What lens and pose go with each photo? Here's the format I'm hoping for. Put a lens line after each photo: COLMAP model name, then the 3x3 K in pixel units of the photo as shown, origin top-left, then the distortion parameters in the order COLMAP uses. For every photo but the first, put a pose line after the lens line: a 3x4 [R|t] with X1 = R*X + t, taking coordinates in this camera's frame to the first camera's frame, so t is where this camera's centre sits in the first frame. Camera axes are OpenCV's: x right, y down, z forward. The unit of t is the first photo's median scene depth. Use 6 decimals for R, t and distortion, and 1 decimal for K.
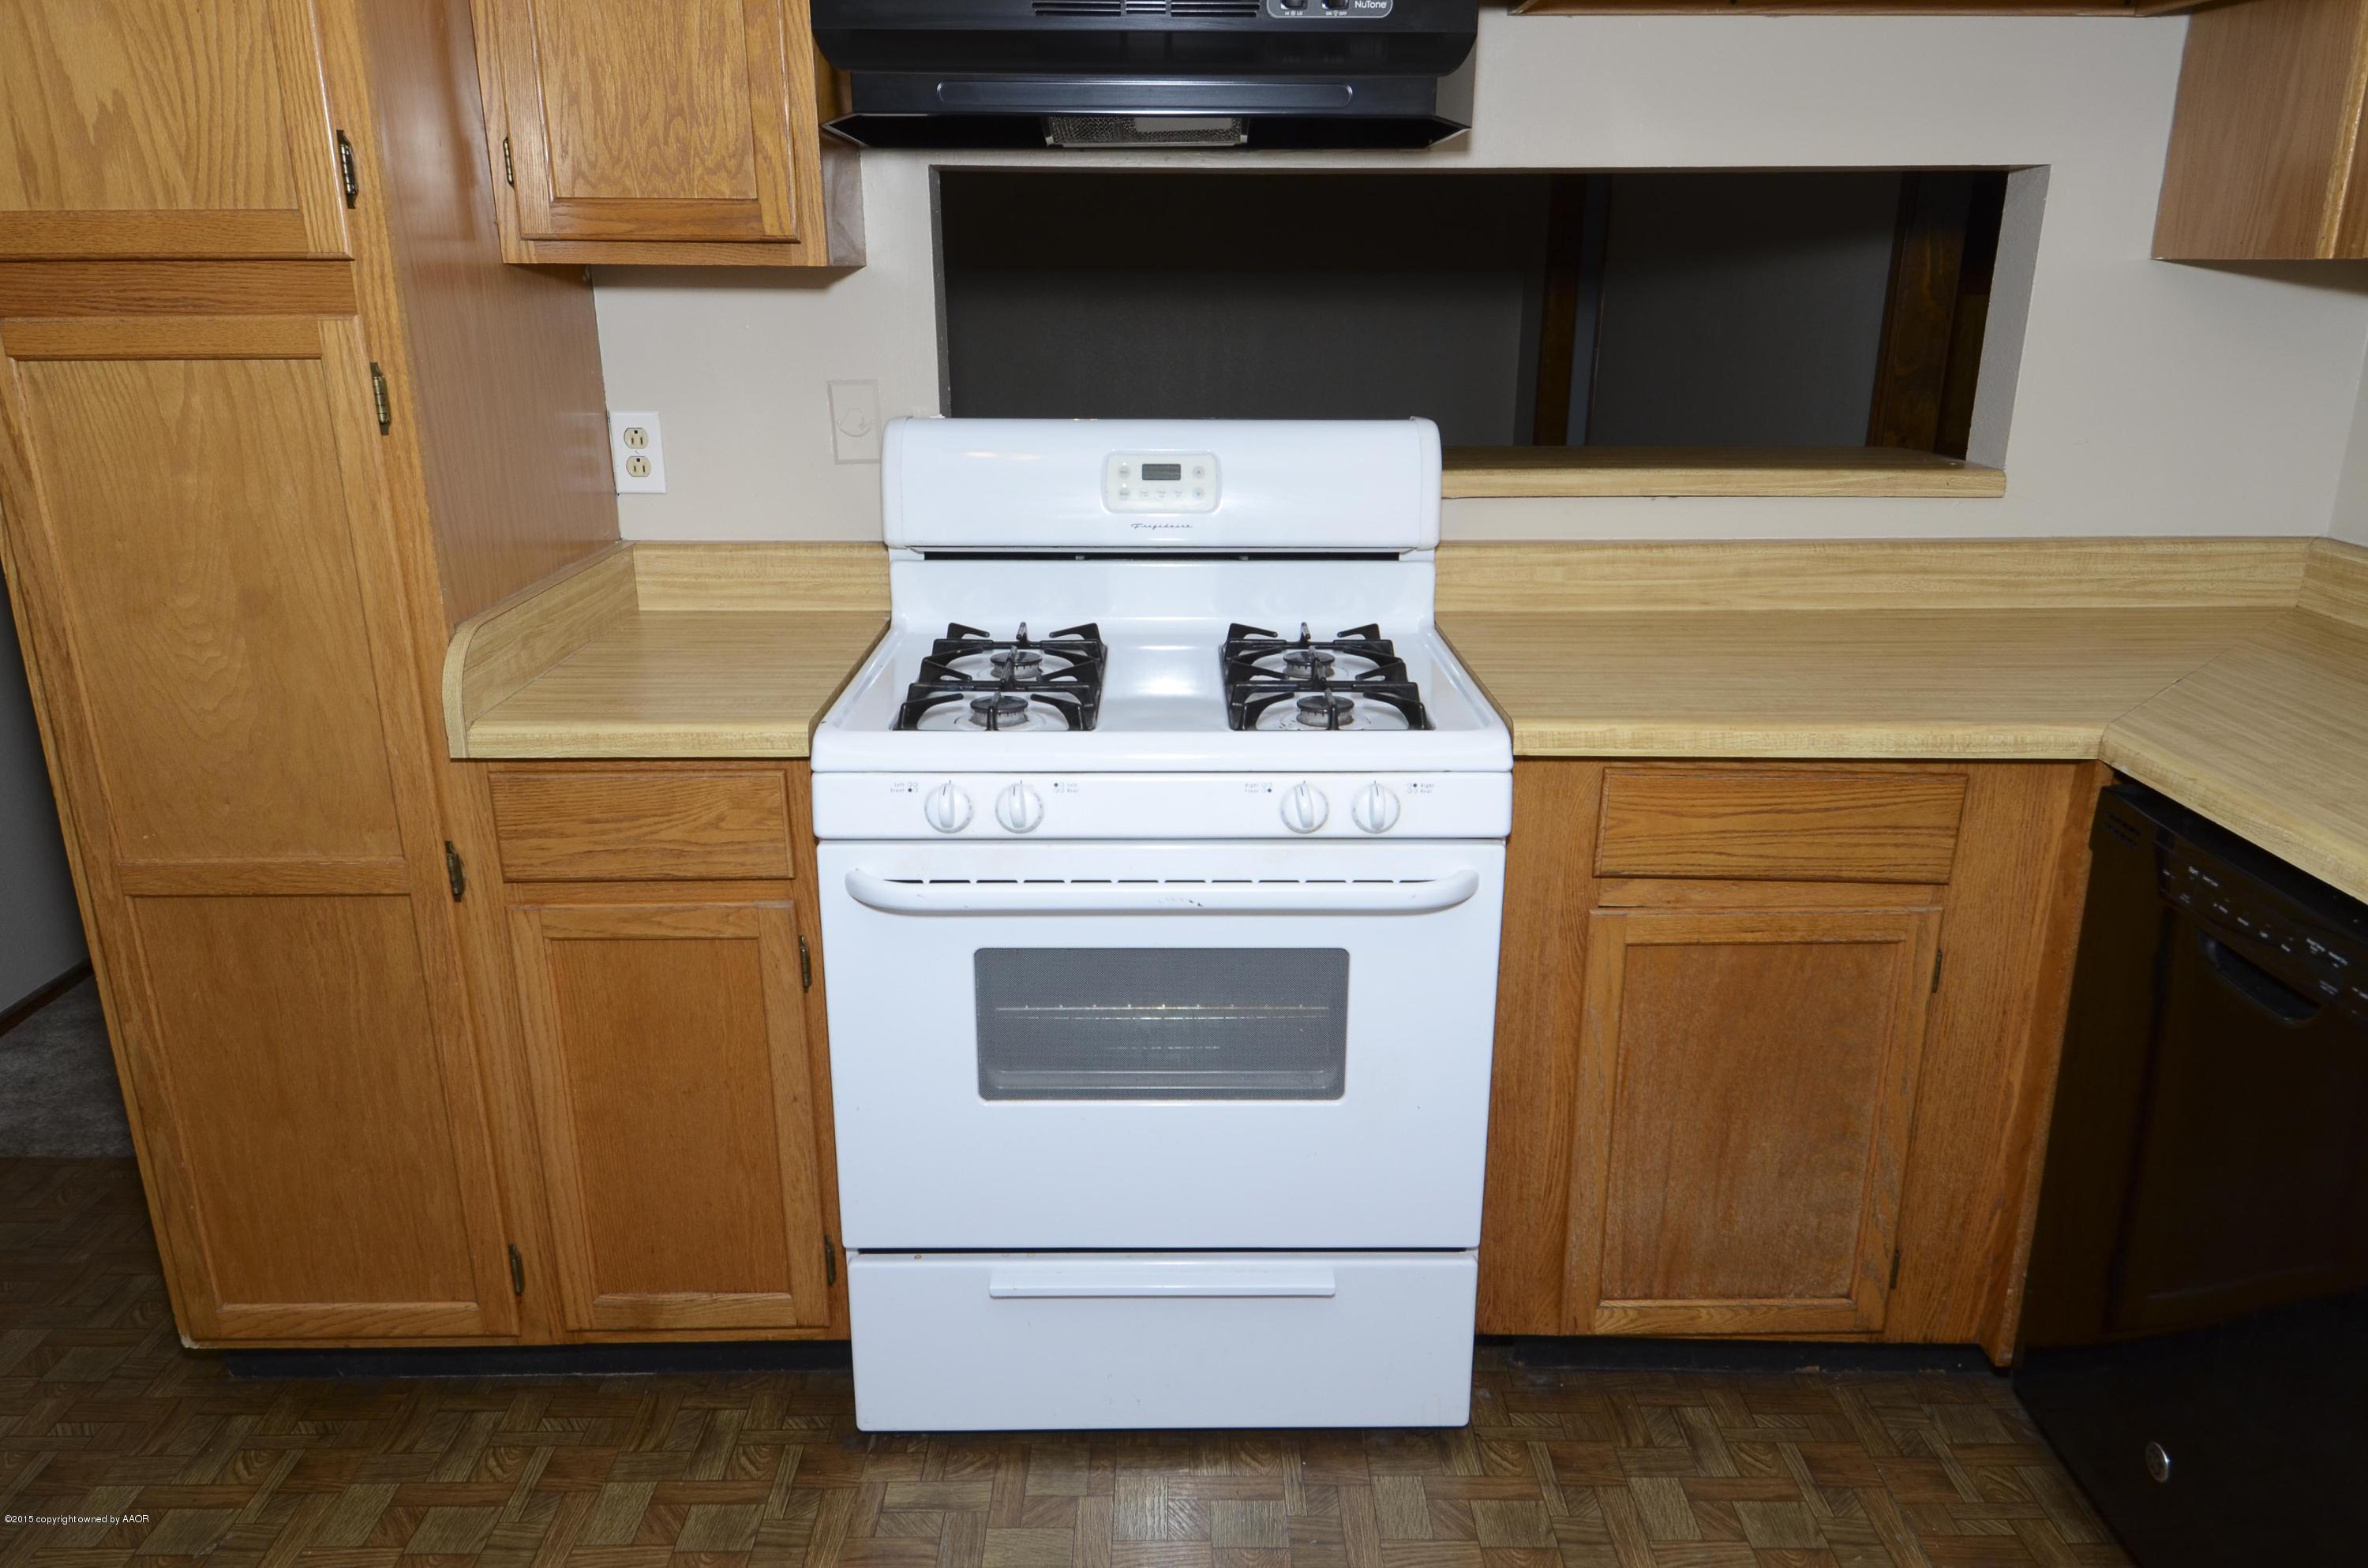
lens RADIAL K [[1633.3, 0, 1193.2], [0, 1633.3, 807.1], [0, 0, 1]] dist [0.019786, -0.022001]
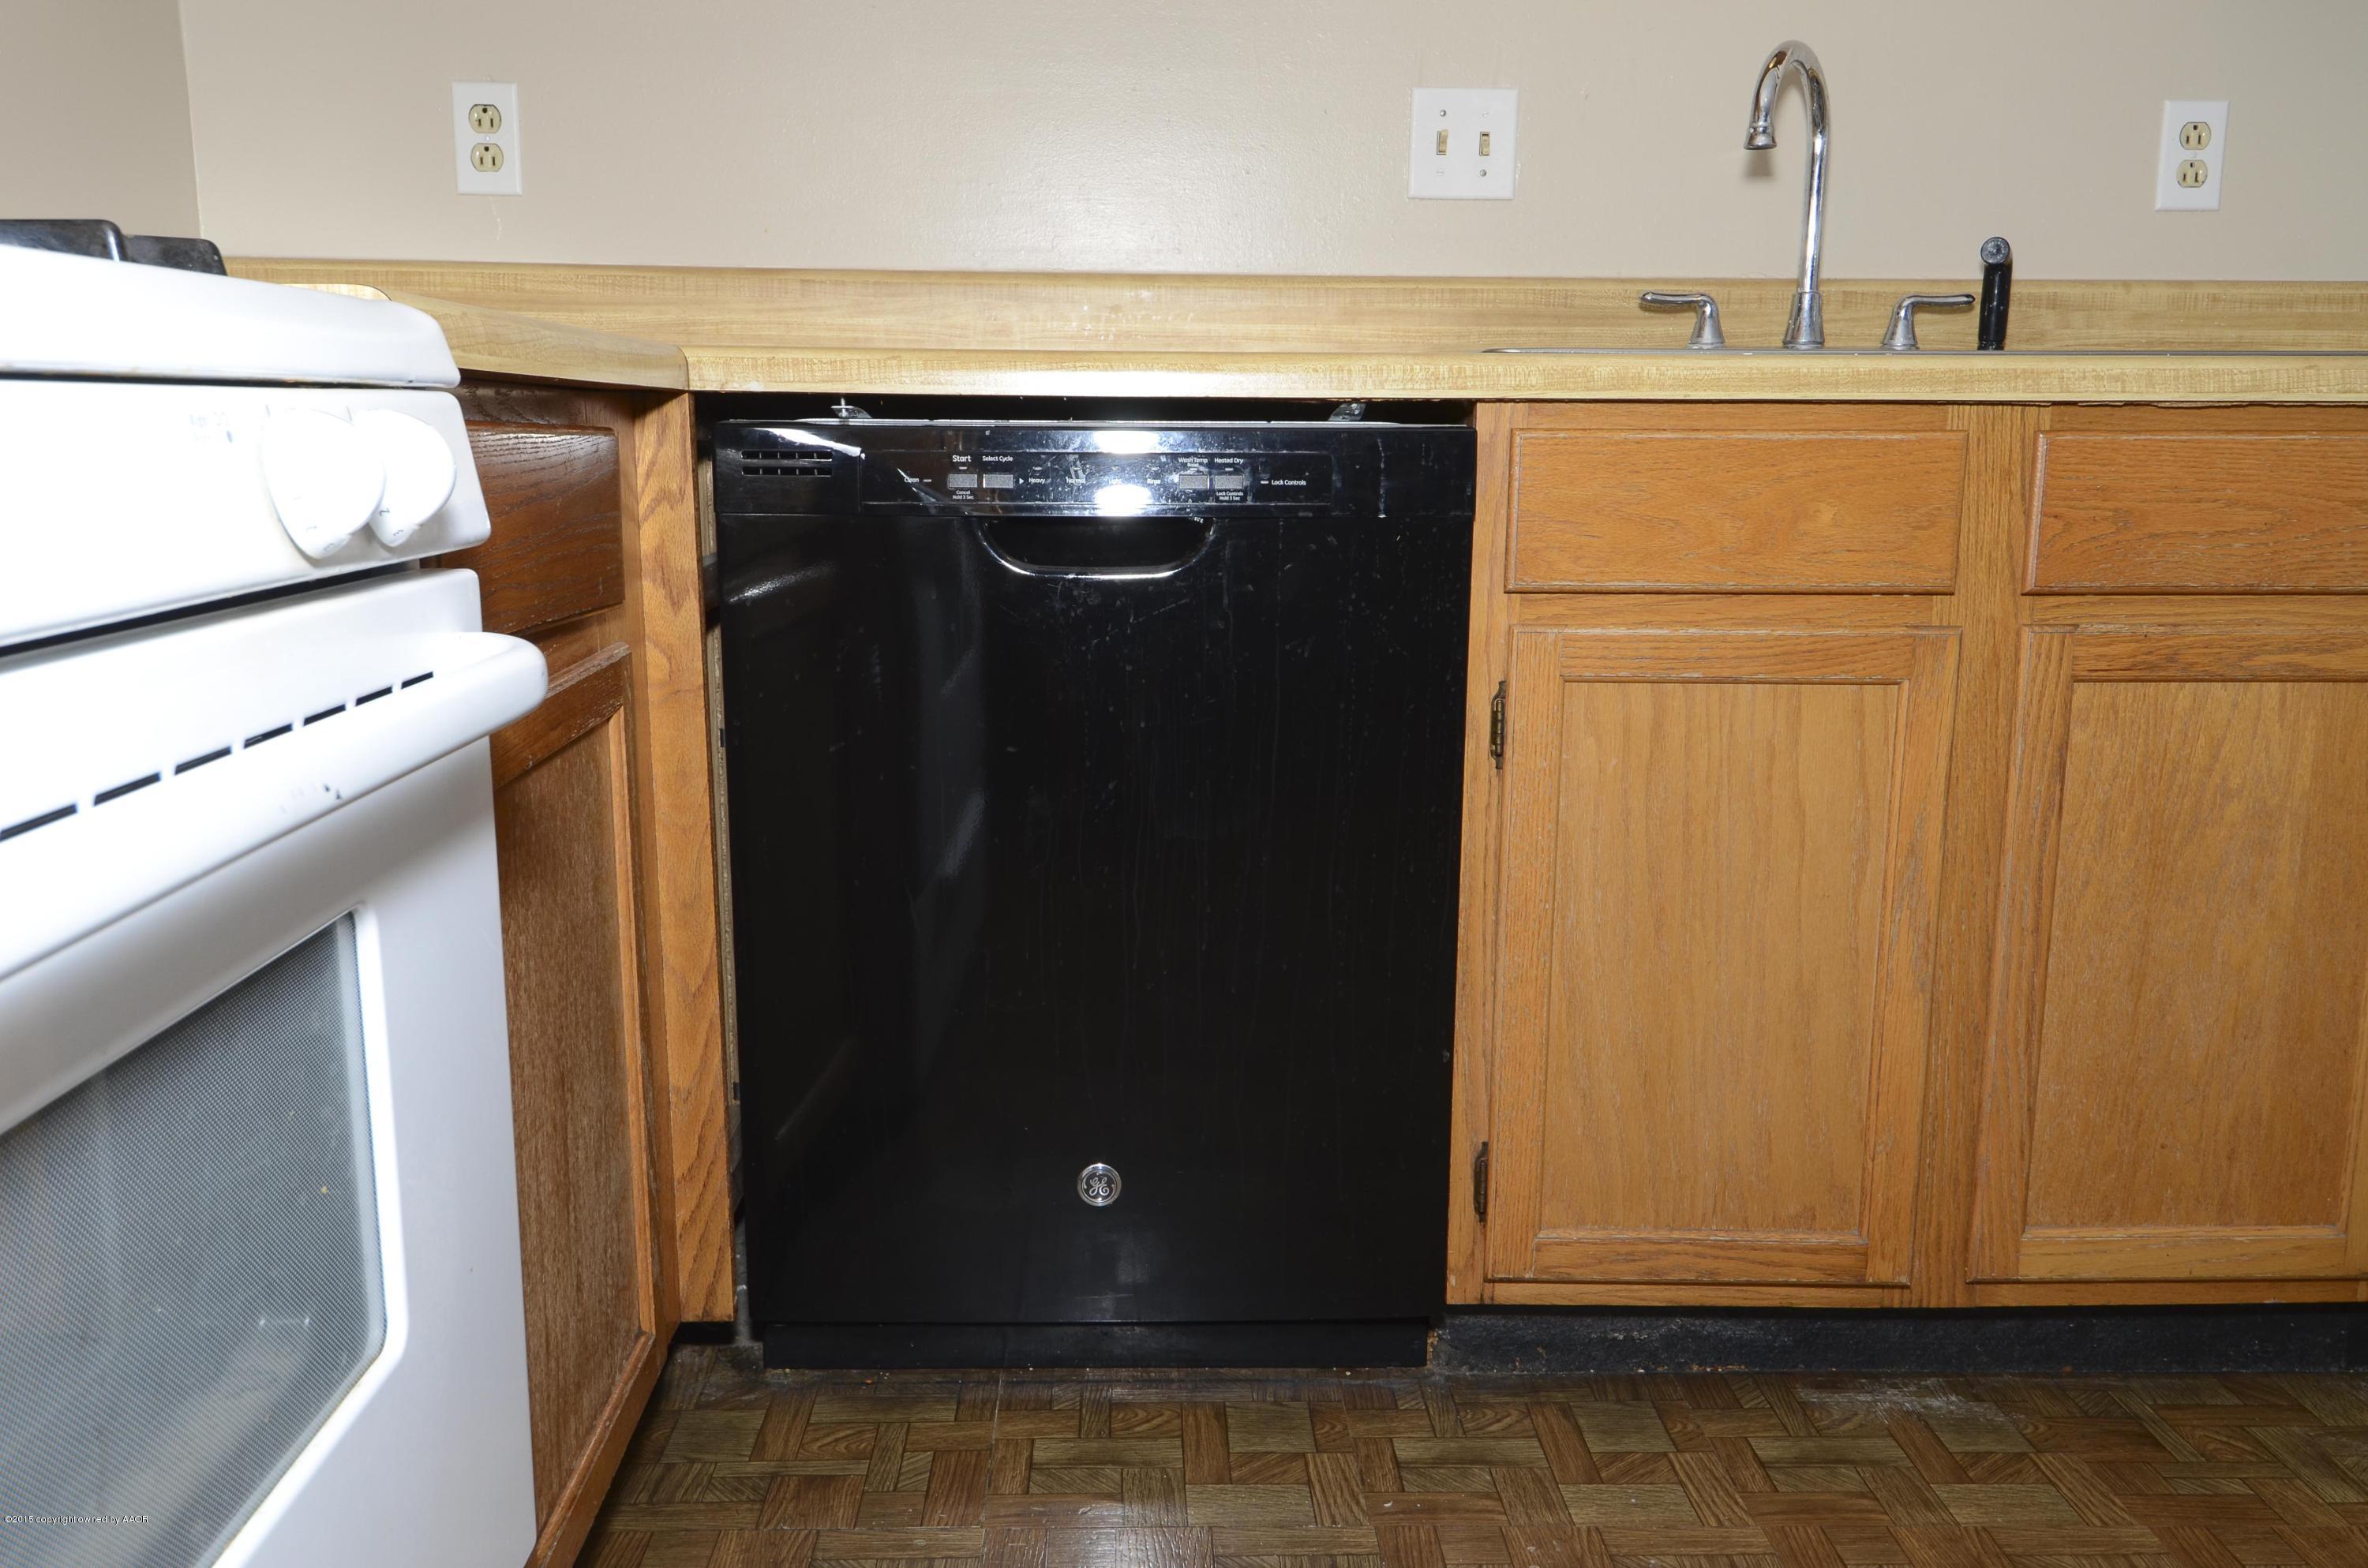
lens RADIAL K [[2014.6, 0, 1186.9], [0, 2014.6, 788.1], [0, 0, 1]] dist [0.046219, -0.024948]
pose [[-0.016747, -0.185596, 0.982483, -0.332951], [0.306875, 0.934242, 0.181714, 0.034787], [-0.951602, 0.304543, 0.041309, 0.765934]]
